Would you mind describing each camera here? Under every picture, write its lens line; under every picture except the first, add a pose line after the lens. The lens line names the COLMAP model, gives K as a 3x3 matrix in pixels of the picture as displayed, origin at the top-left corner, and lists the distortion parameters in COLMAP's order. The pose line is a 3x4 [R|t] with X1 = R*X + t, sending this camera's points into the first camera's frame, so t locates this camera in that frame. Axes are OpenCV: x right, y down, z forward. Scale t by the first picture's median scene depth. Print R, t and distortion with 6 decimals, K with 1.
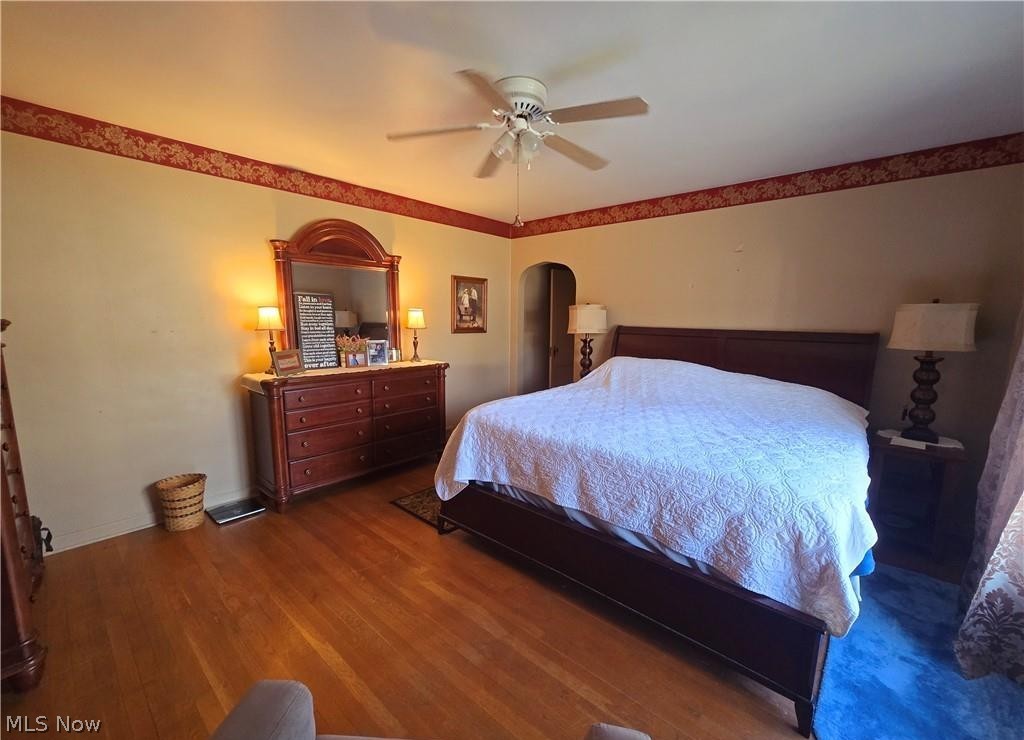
lens RADIAL K [[416.1, 0, 512.0], [0, 416.1, 370.0], [0, 0, 1]] dist [-0.000093, -0.000013]
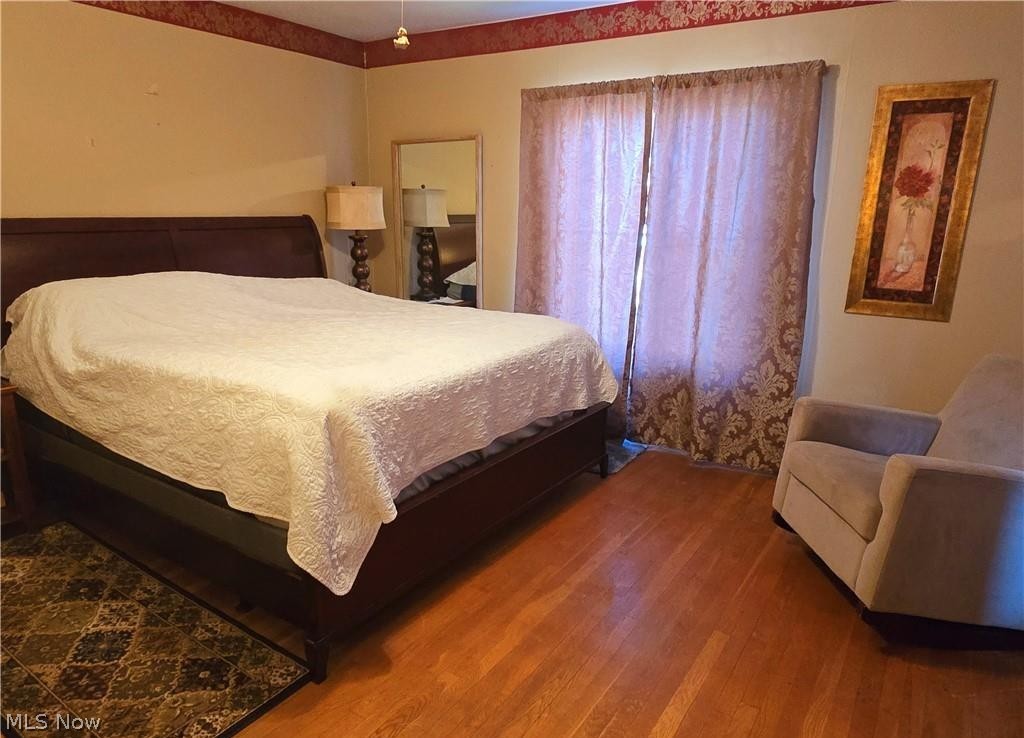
lens RADIAL K [[657.6, 0, 512.0], [0, 657.6, 369.0], [0, 0, 1]] dist [0.002465, 0.000619]
pose [[0.992194, -0.027233, 0.121697, 0.257668], [0.011236, 0.991417, 0.130254, 0.022387], [-0.124199, -0.127870, 0.983984, -0.194074]]
